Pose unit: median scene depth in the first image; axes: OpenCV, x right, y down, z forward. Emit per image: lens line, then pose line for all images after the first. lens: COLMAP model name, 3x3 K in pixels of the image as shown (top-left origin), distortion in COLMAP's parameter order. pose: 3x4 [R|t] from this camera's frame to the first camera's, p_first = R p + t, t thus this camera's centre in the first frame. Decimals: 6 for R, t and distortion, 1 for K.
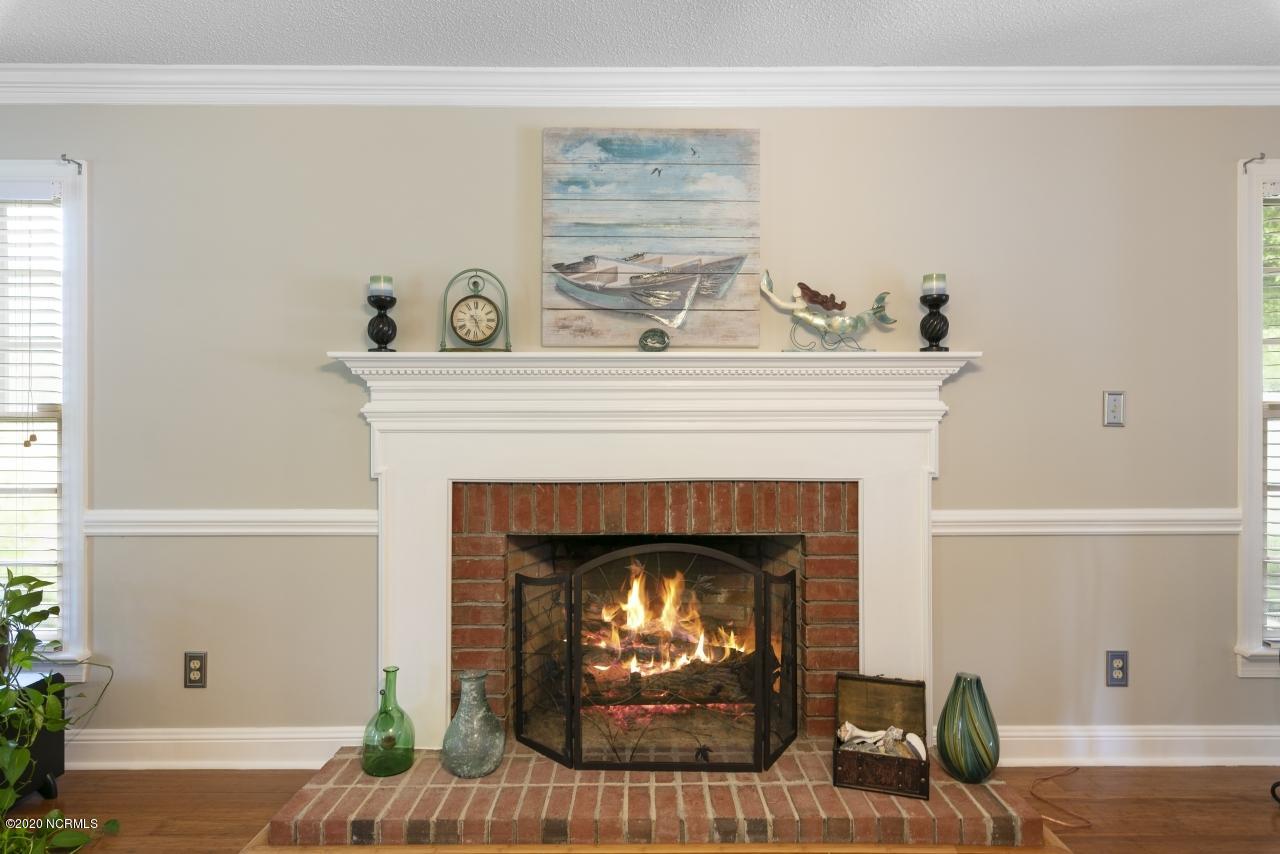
lens RADIAL K [[729.4, 0, 640.0], [0, 729.4, 427.0], [0, 0, 1]] dist [0.003064, 0.002535]
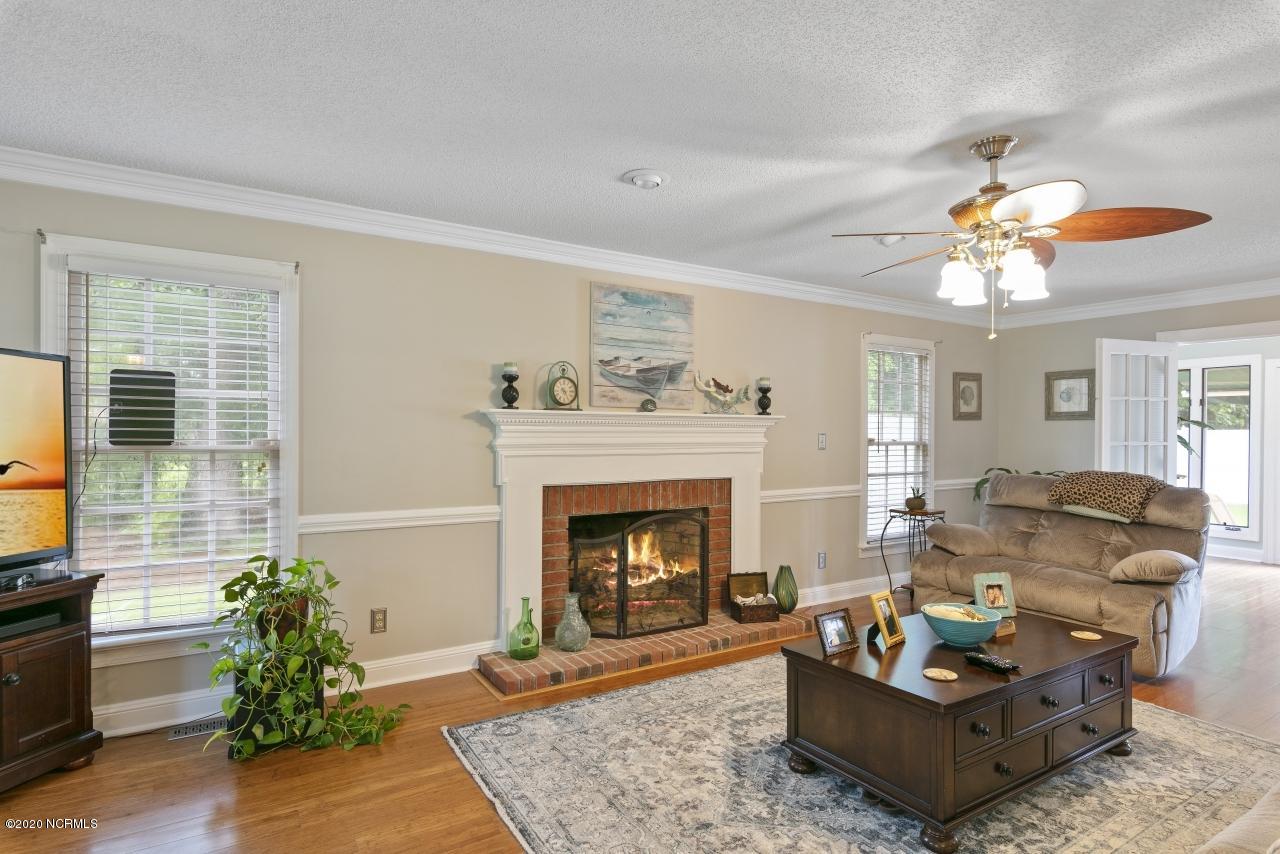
lens RADIAL K [[729.4, 0, 640.0], [0, 729.4, 427.0], [0, 0, 1]] dist [0.003064, 0.002535]
pose [[0.836964, 0.007470, 0.547207, -0.998107], [-0.009110, 0.999958, 0.000285, -0.063393], [-0.547182, -0.005224, 0.836997, -0.526451]]
